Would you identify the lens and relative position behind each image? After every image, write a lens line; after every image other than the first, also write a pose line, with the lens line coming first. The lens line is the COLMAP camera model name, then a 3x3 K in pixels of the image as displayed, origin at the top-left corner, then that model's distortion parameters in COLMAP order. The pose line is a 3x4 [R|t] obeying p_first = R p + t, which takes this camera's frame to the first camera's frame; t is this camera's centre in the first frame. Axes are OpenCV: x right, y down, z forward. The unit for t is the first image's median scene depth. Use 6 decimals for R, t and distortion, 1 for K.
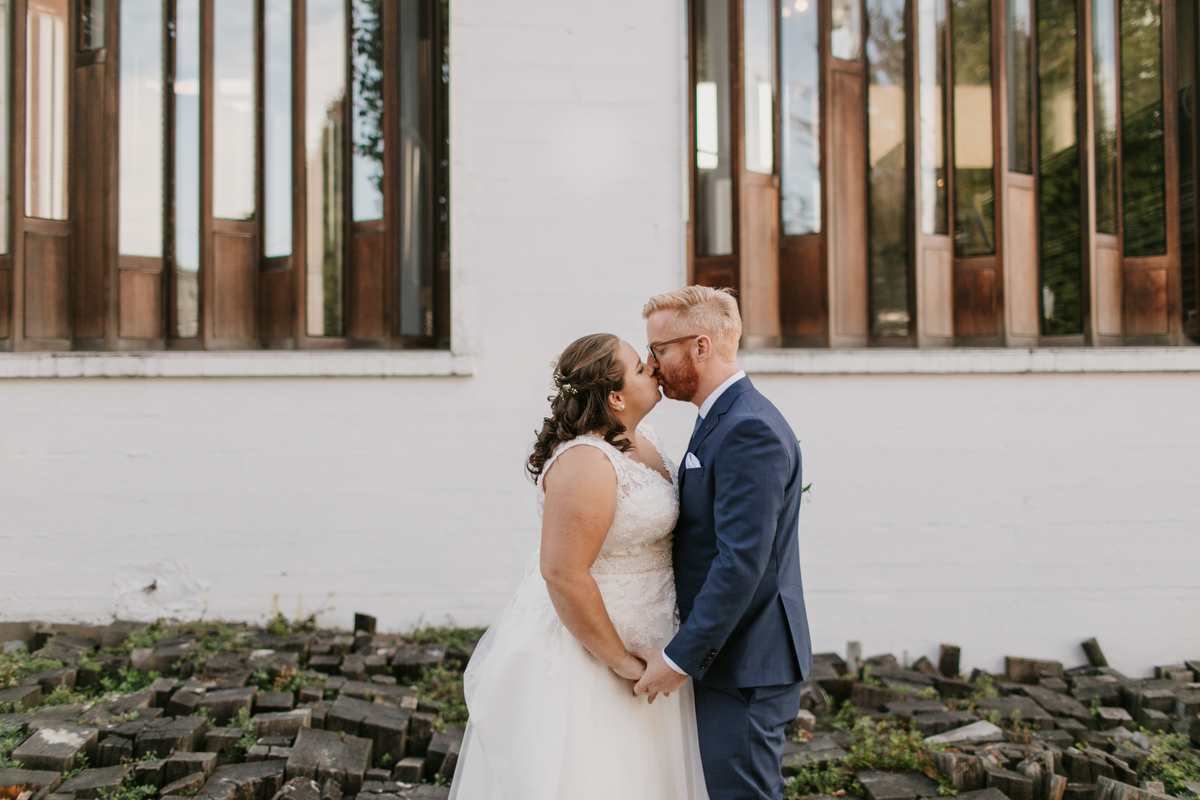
lens RADIAL K [[1157.0, 0, 600.0], [0, 1157.0, 400.0], [0, 0, 1]] dist [-0.001609, 0.000162]
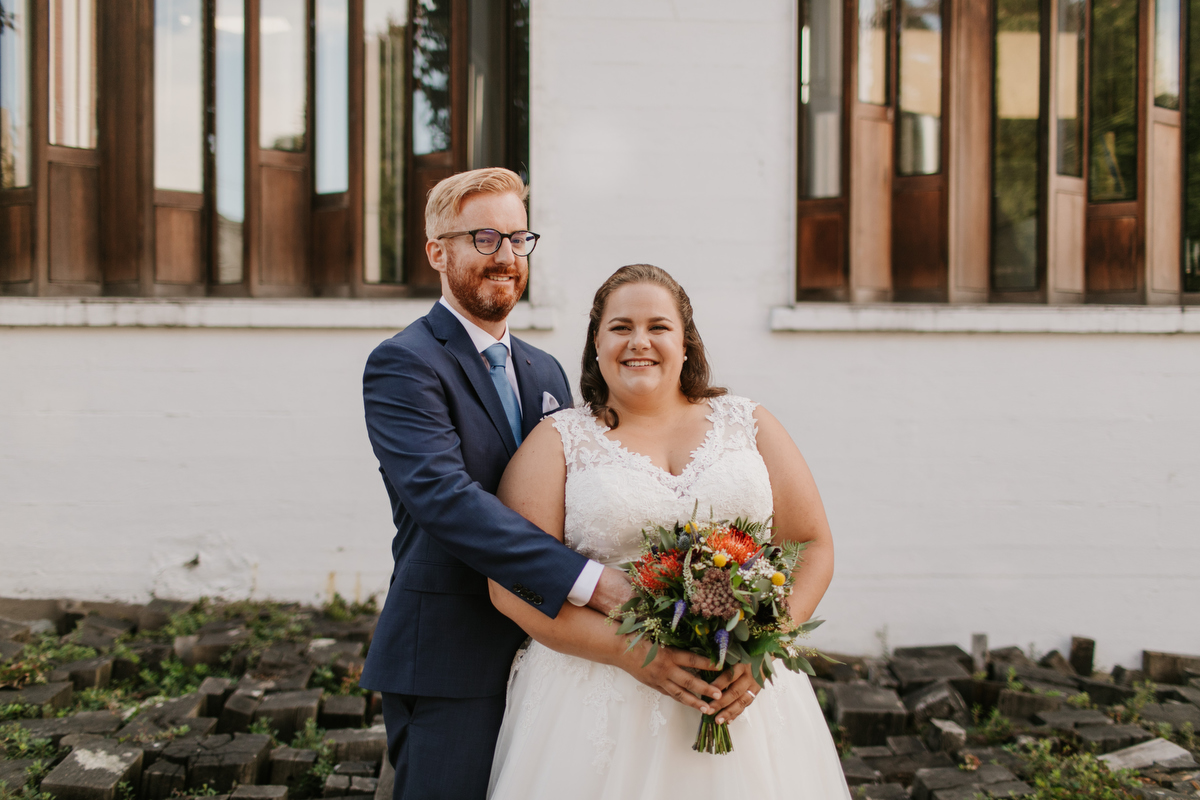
lens RADIAL K [[1134.8, 0, 600.0], [0, 1134.8, 400.0], [0, 0, 1]] dist [-0.000499, -0.002751]
pose [[0.999888, 0.012396, -0.008385, -0.067148], [-0.012029, 0.999025, 0.042475, -0.004653], [0.008903, -0.042370, 0.999062, 0.130568]]
